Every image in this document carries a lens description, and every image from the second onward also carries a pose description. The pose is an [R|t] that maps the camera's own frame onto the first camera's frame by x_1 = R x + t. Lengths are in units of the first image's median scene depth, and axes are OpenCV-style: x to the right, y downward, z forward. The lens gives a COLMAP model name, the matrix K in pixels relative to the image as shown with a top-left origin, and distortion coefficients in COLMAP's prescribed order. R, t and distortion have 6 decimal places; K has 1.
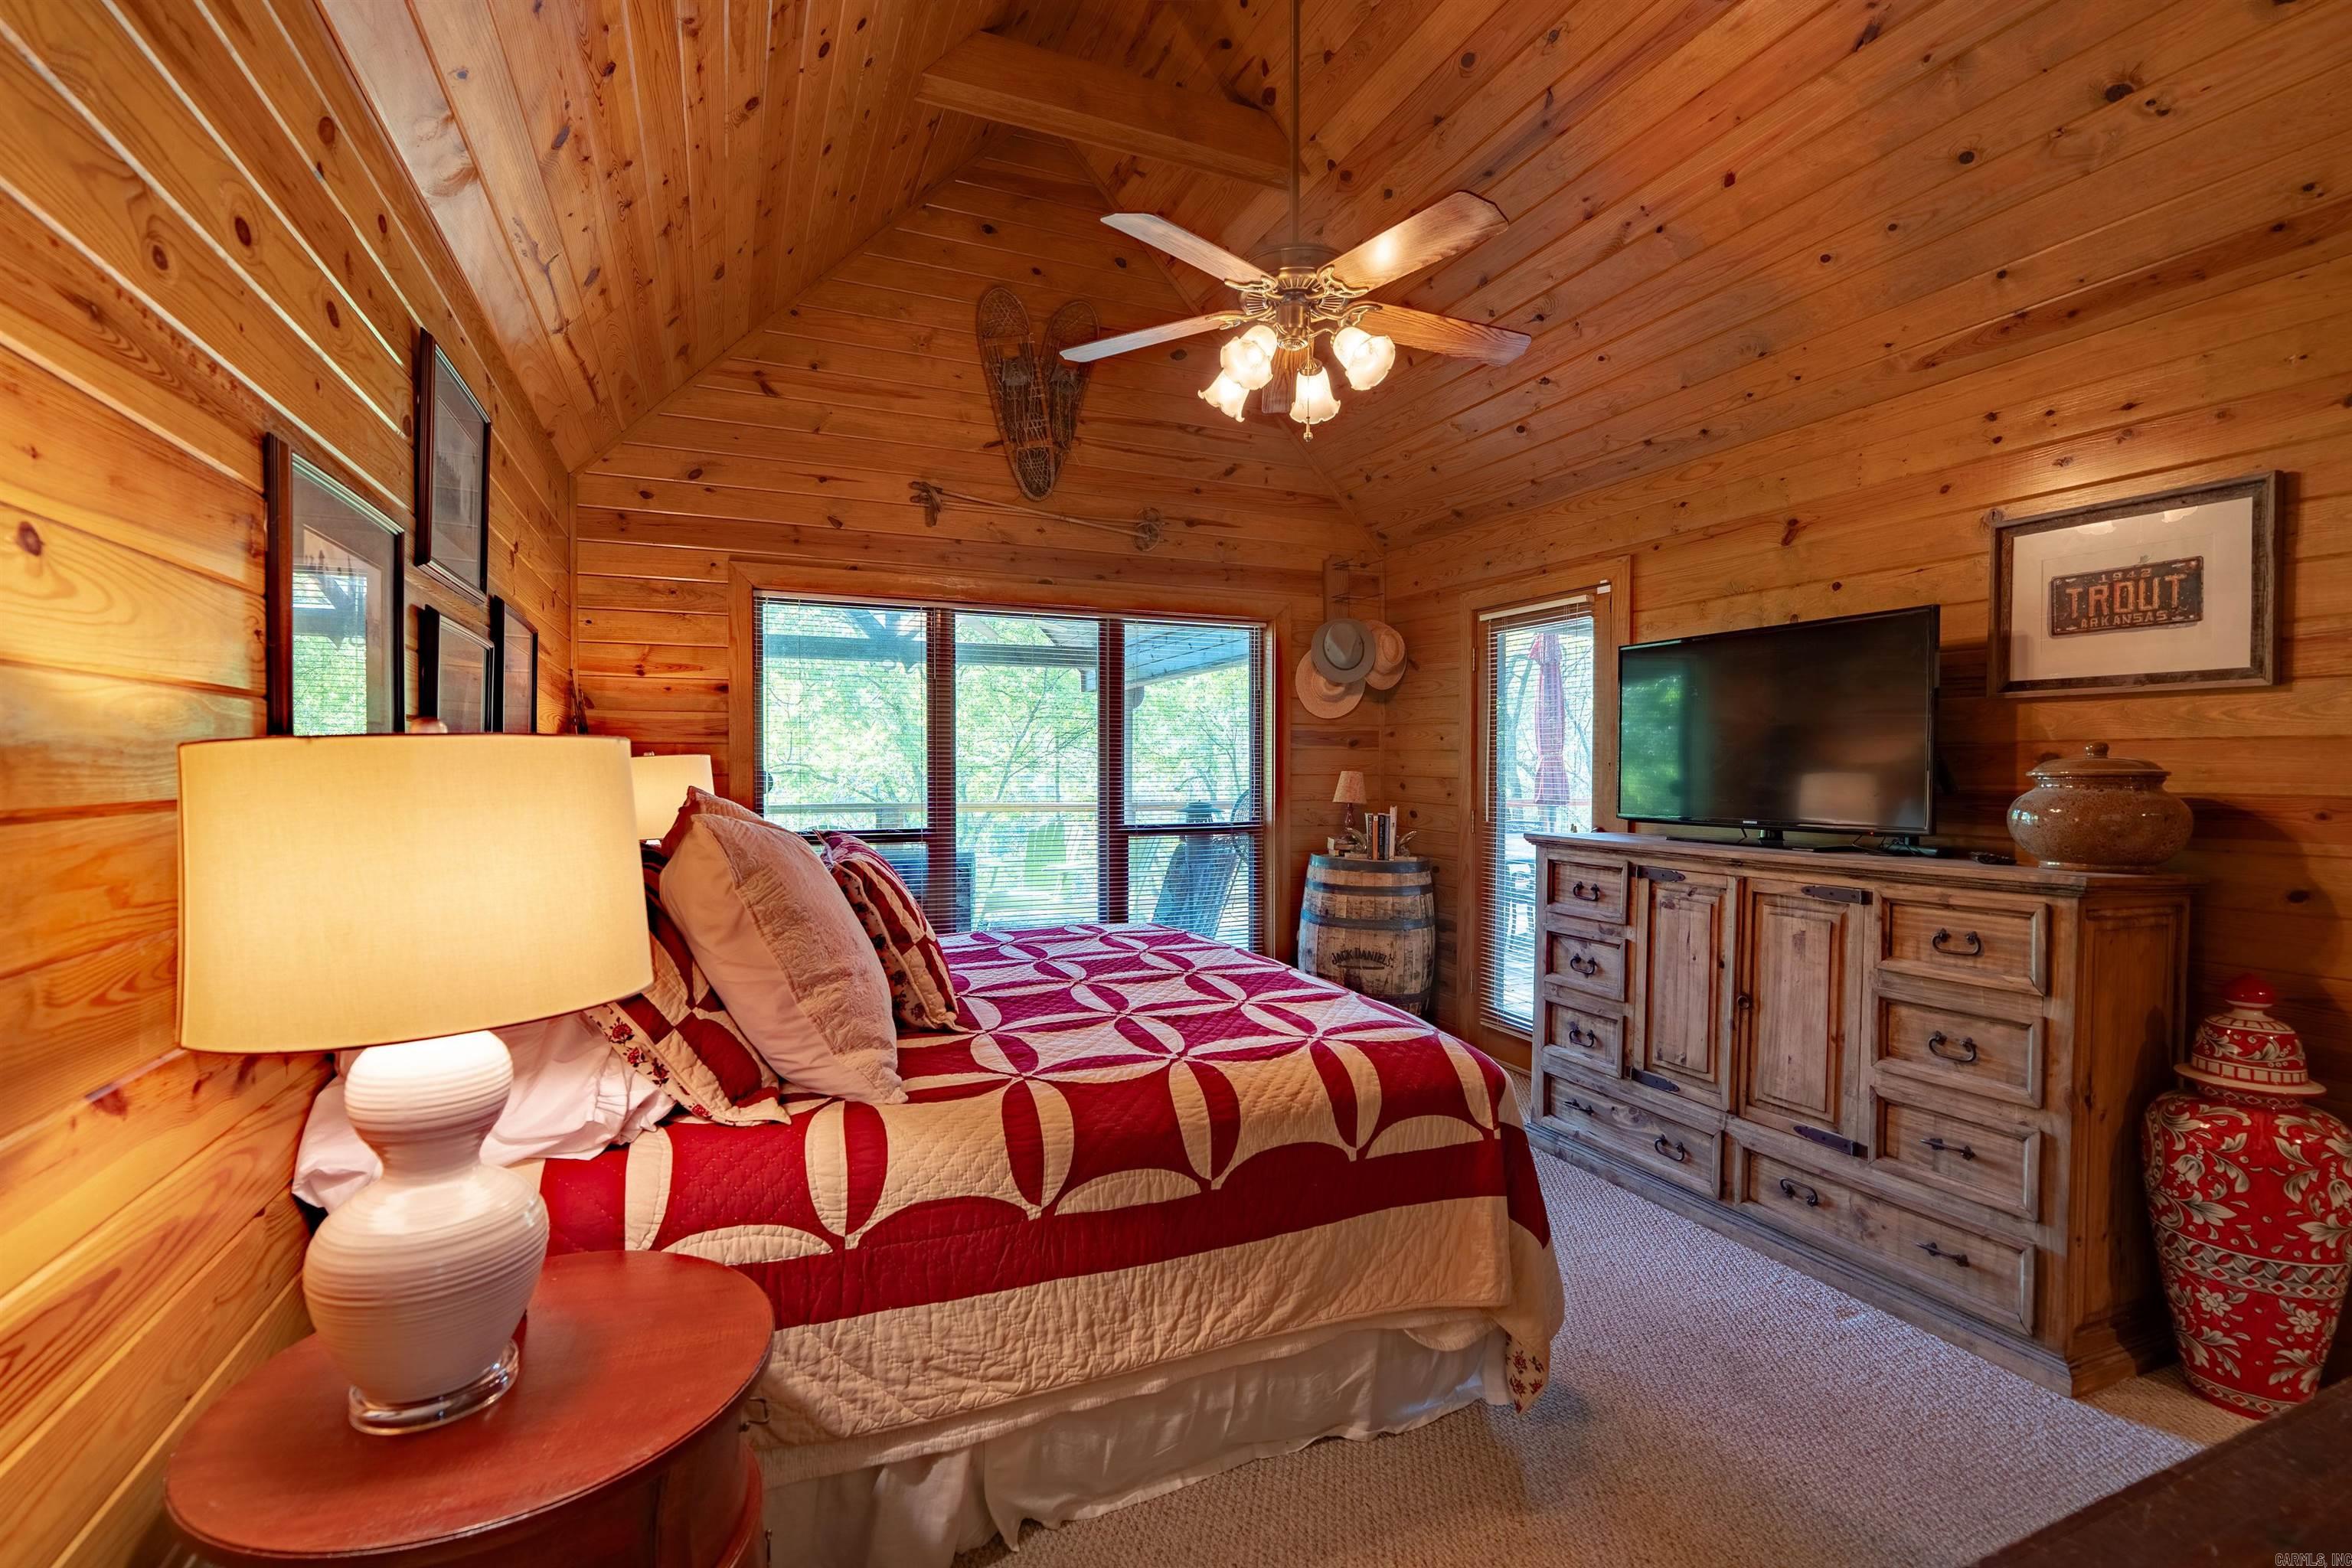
lens RADIAL K [[1054.5, 0, 1172.0], [0, 1054.5, 782.2], [0, 0, 1]] dist [-0.003305, 0.000517]
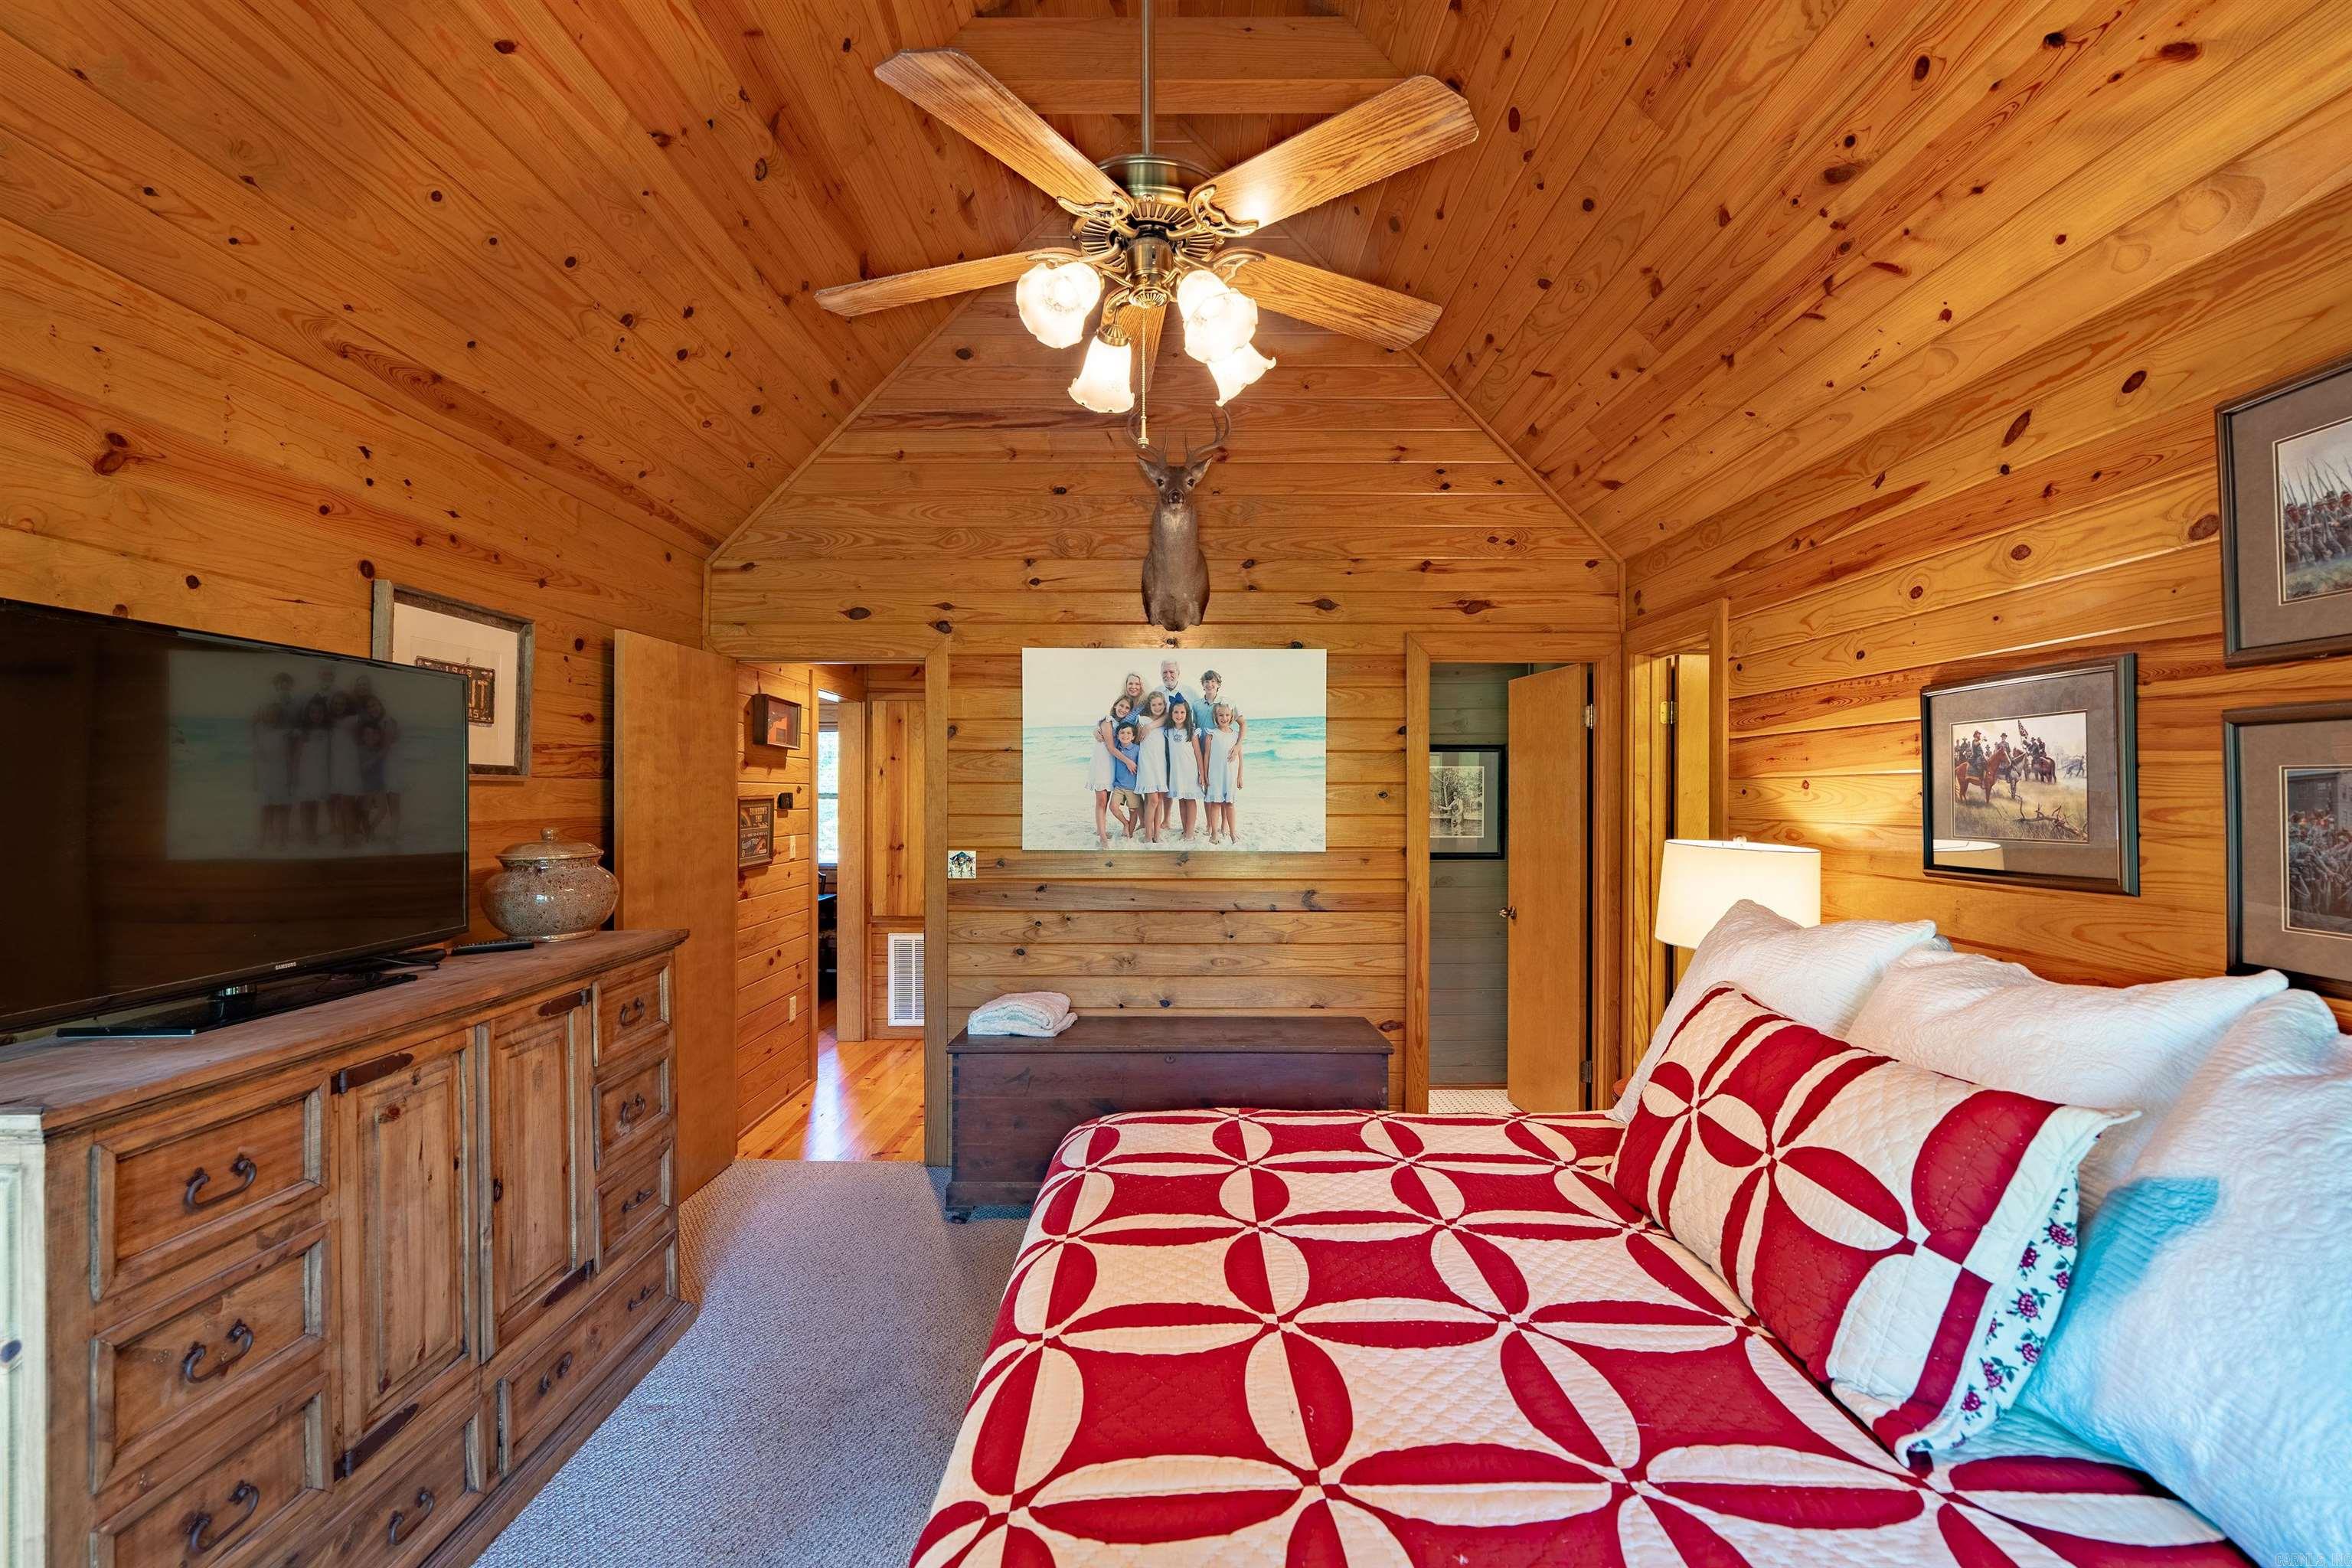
lens RADIAL K [[1054.5, 0, 1172.0], [0, 1054.5, 782.2], [0, 0, 1]] dist [-0.003305, 0.000517]
pose [[-0.915362, -0.000195, 0.402631, -0.163075], [0.001855, 0.999987, 0.004702, -0.071350], [-0.402627, 0.005051, -0.915350, 1.394616]]
